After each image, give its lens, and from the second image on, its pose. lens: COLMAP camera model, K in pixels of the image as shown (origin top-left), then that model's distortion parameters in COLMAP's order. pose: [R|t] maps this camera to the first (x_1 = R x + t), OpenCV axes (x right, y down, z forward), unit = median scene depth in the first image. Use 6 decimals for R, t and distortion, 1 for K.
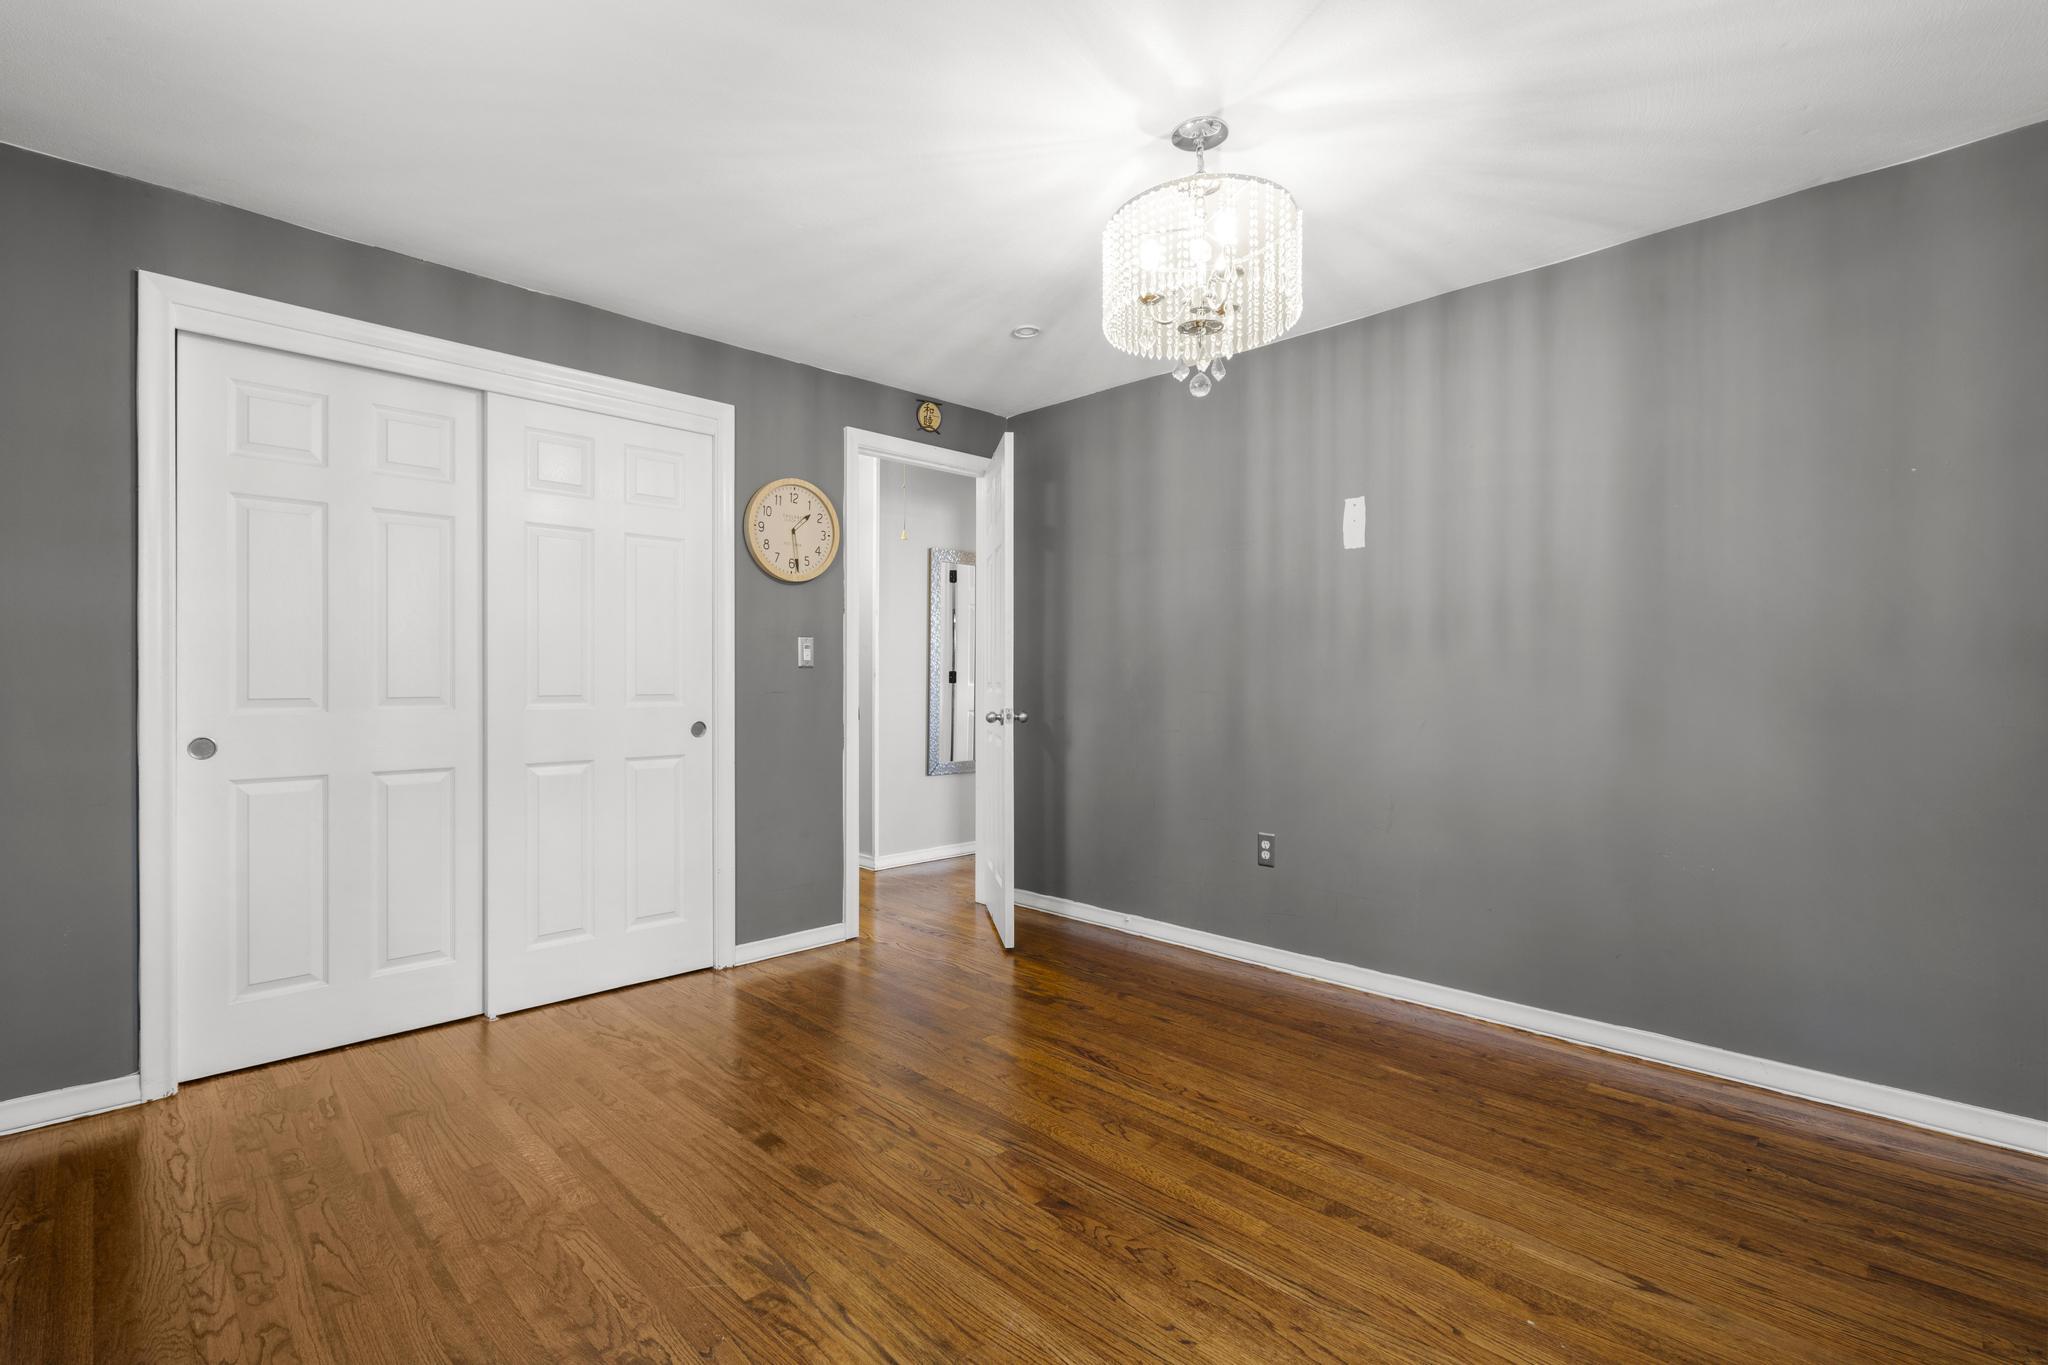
lens RADIAL K [[940.0, 0, 1021.9], [0, 940.0, 679.5], [0, 0, 1]] dist [0.002013, 0.000407]
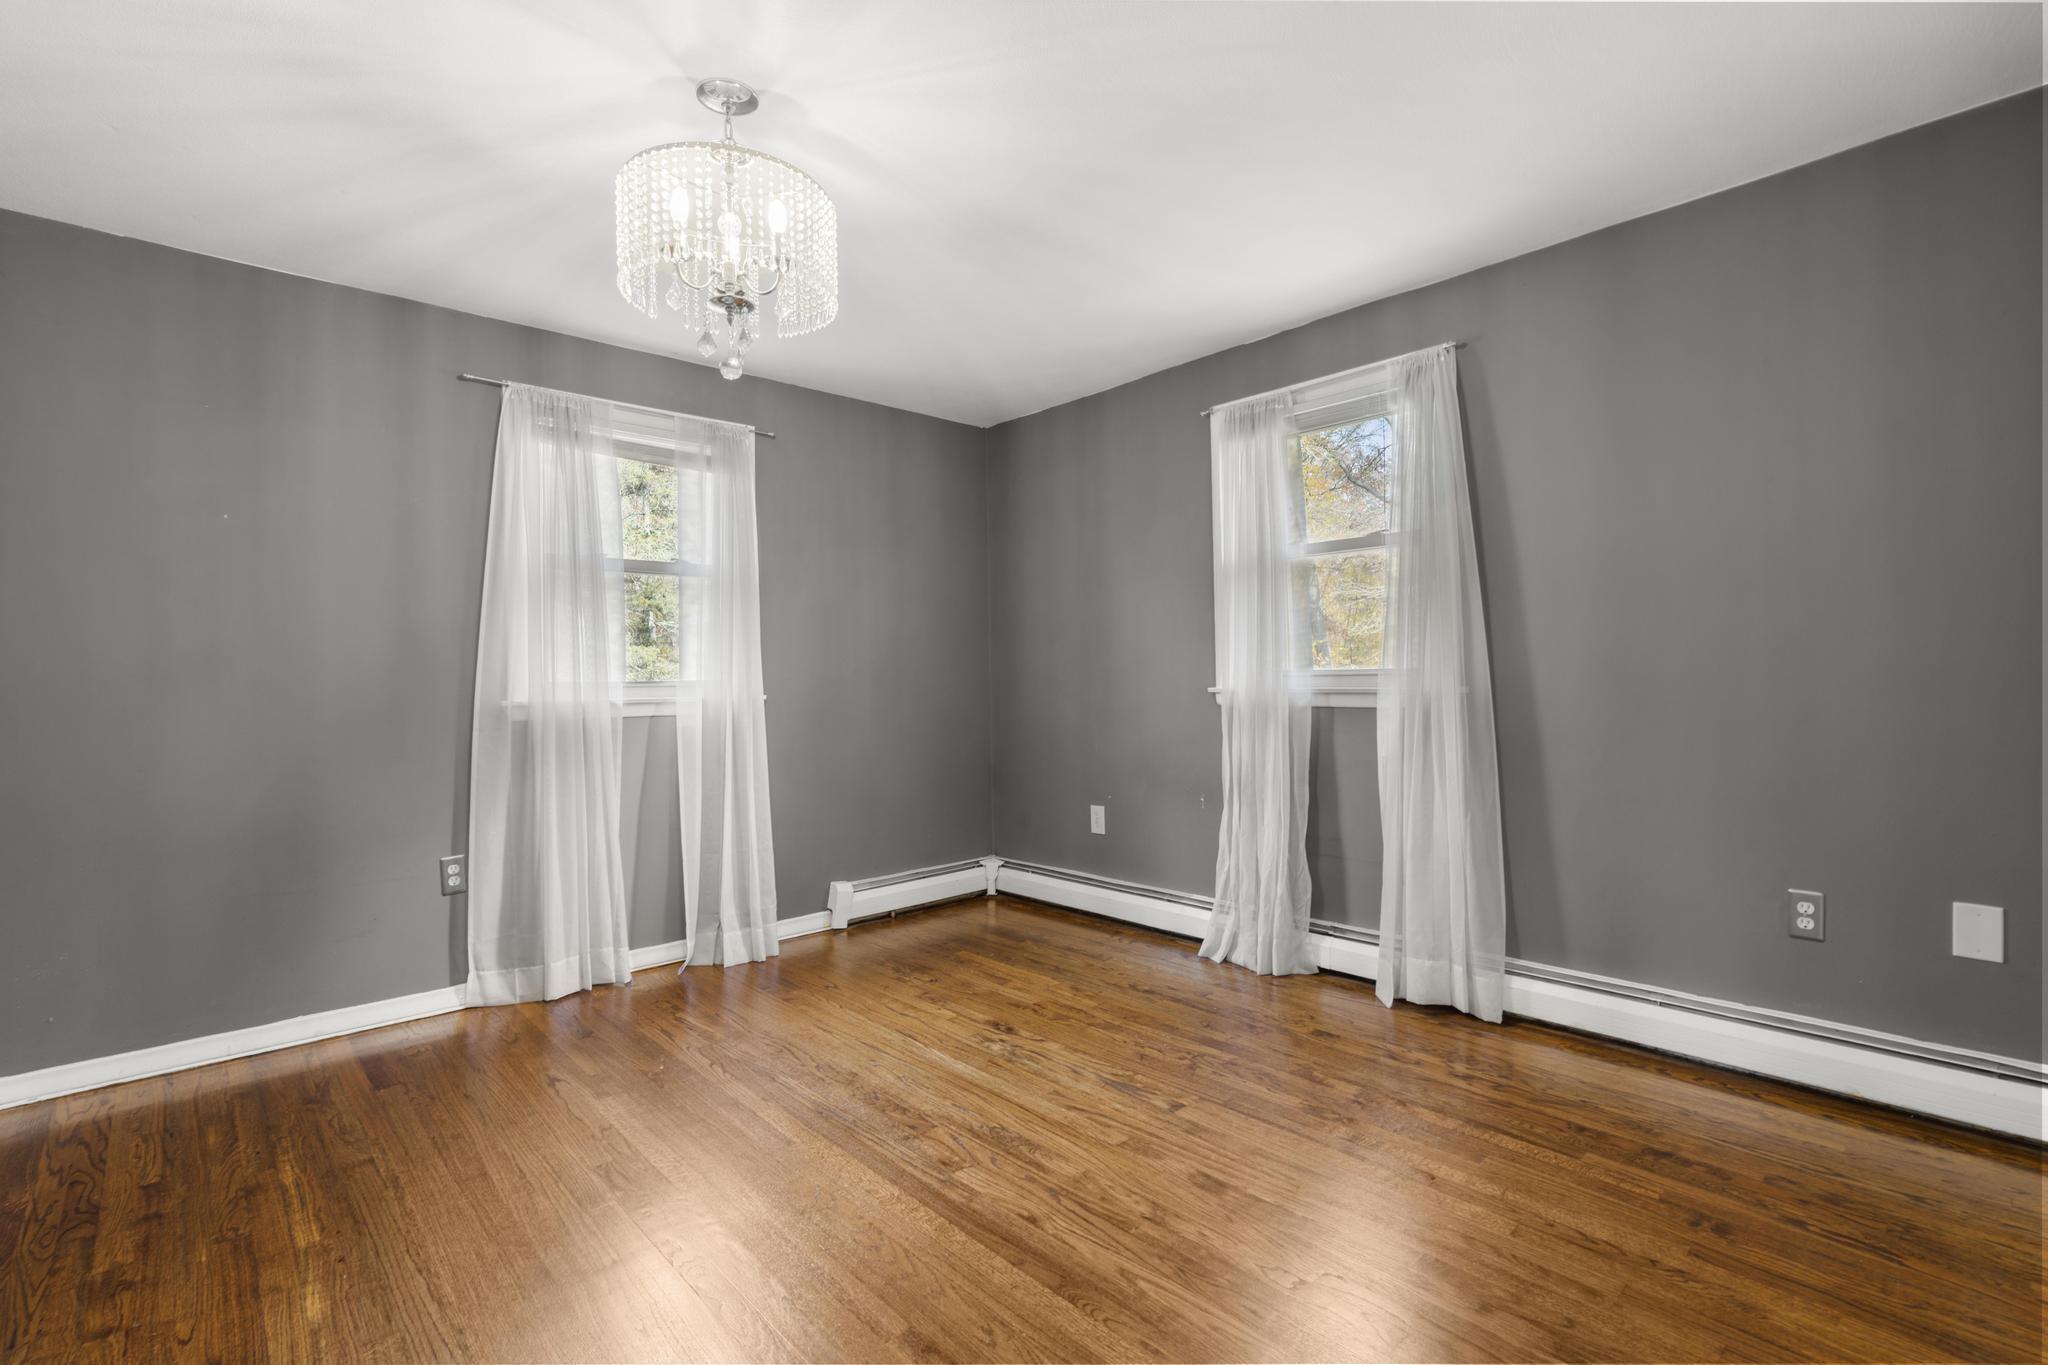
lens RADIAL K [[940.0, 0, 1026.4], [0, 940.0, 678.7], [0, 0, 1]] dist [0.002013, 0.000407]
pose [[-0.999150, 0.014957, 0.038401, -0.147680], [0.015121, 0.999878, 0.003984, -0.003468], [-0.038336, 0.004561, -0.999254, 2.127683]]
